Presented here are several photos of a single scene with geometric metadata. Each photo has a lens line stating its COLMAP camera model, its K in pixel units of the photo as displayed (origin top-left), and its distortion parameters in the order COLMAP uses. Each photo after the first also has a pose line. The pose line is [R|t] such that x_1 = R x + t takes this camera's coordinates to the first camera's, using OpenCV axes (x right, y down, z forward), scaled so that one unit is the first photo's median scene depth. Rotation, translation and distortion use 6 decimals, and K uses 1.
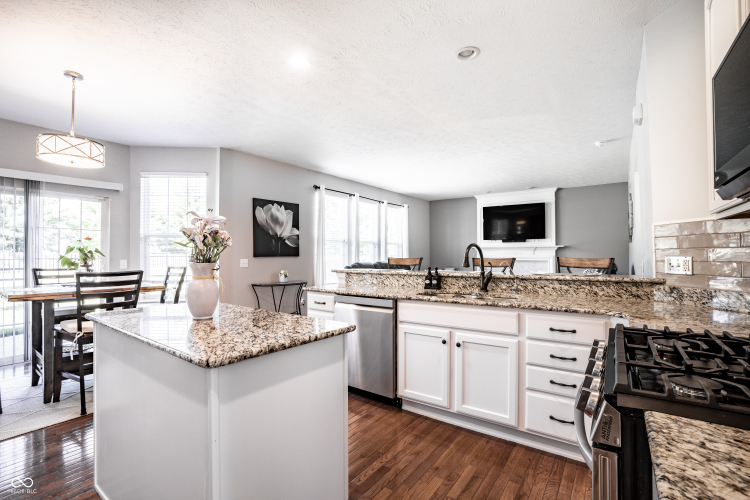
lens RADIAL K [[329.1, 0, 369.8], [0, 329.1, 254.0], [0, 0, 1]] dist [-0.070740, 0.021140]
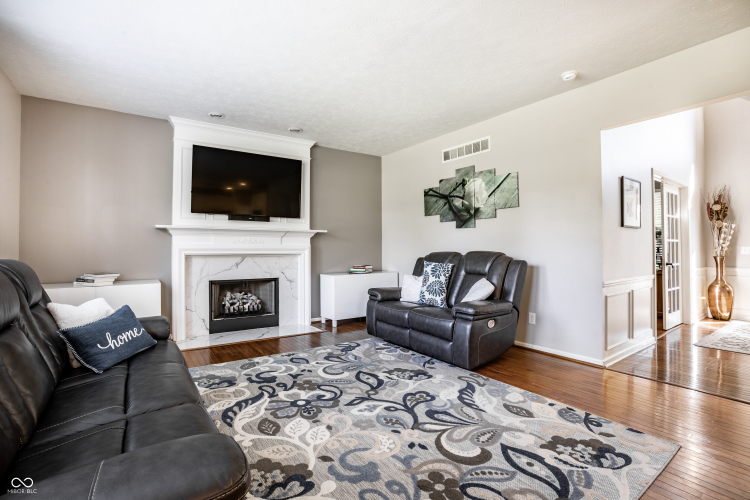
lens RADIAL K [[382.6, 0, 411.9], [0, 382.6, 249.3], [0, 0, 1]] dist [-0.082150, 0.038845]
pose [[0.293987, 0.005345, 0.955795, -0.196528], [-0.005756, 0.999976, -0.003822, 0.028833], [-0.955792, -0.004378, 0.294011, 1.207726]]
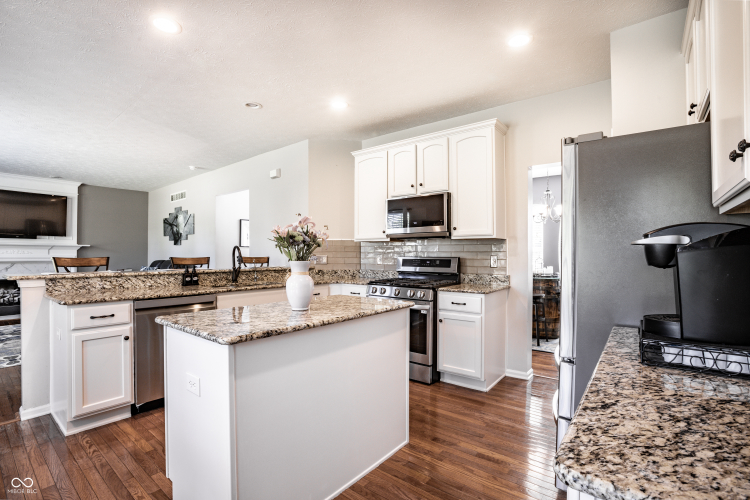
lens RADIAL K [[329.1, 0, 369.8], [0, 329.1, 254.0], [0, 0, 1]] dist [-0.070740, 0.021140]
pose [[0.011862, 0.010428, 0.999875, -0.662772], [-0.008010, 0.999915, -0.010334, 0.006961], [-0.999898, -0.007887, 0.011945, 0.304768]]
